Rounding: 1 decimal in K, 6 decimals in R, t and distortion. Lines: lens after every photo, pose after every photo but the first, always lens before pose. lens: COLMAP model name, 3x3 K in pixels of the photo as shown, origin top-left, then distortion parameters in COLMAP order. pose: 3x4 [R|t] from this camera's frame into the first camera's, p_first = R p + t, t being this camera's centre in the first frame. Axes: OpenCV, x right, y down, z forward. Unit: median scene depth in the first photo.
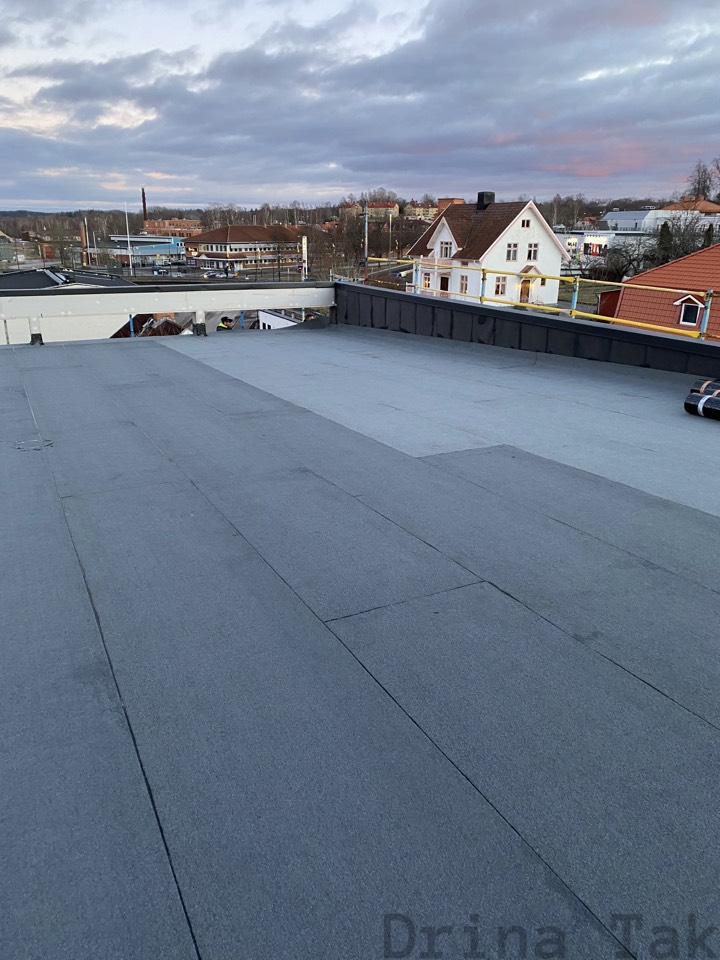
lens RADIAL K [[727.1, 0, 351.9], [0, 727.1, 478.1], [0, 0, 1]] dist [0.041755, -0.036346]
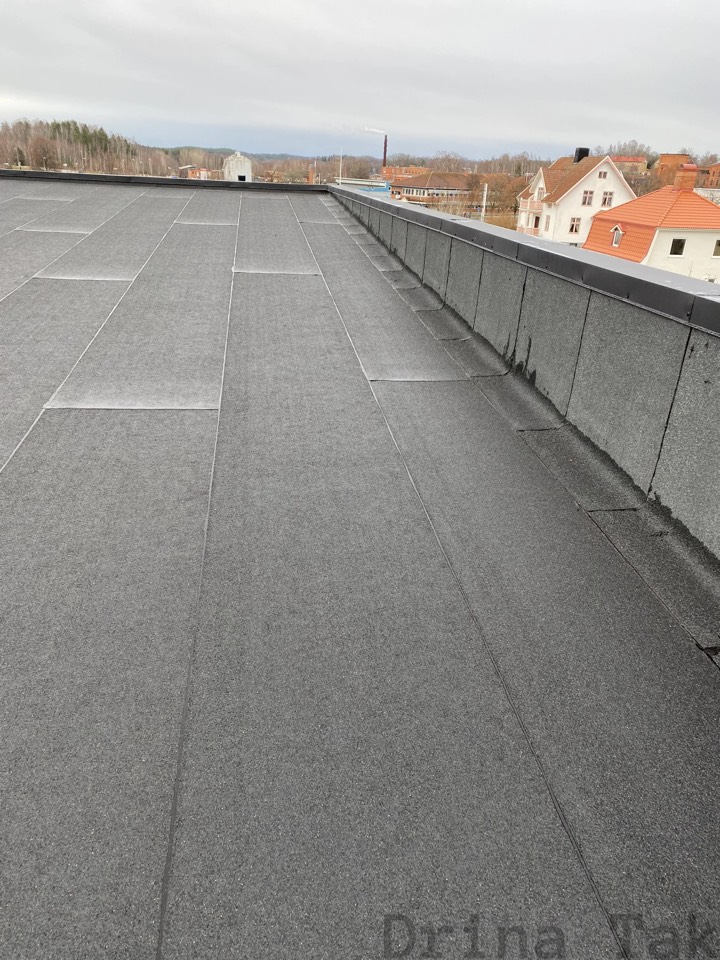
lens RADIAL K [[727.1, 0, 353.1], [0, 727.1, 481.1], [0, 0, 1]] dist [0.041755, -0.036346]
pose [[0.951305, 0.155619, -0.266084, 0.237924], [-0.138760, 0.986996, 0.081146, 0.114708], [0.275252, -0.040273, 0.960528, -0.311557]]
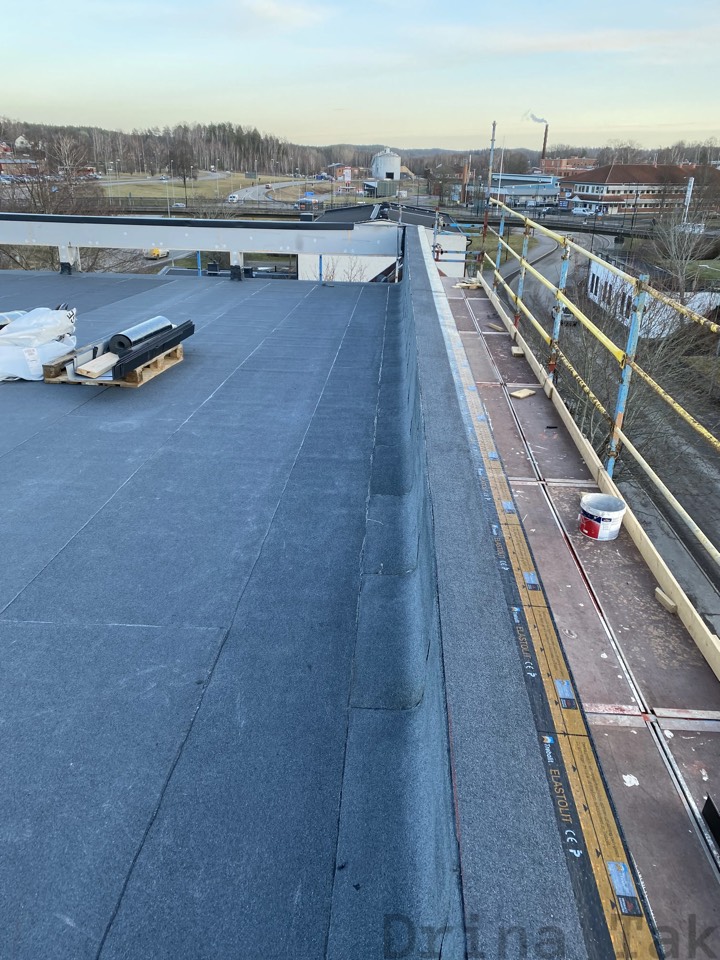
lens RADIAL K [[727.1, 0, 351.2], [0, 727.1, 473.5], [0, 0, 1]] dist [0.041755, -0.036346]
pose [[0.877292, 0.203444, -0.434706, 0.067768], [-0.174150, 0.978923, 0.106682, -0.016322], [0.447248, -0.017888, 0.894231, 0.051820]]
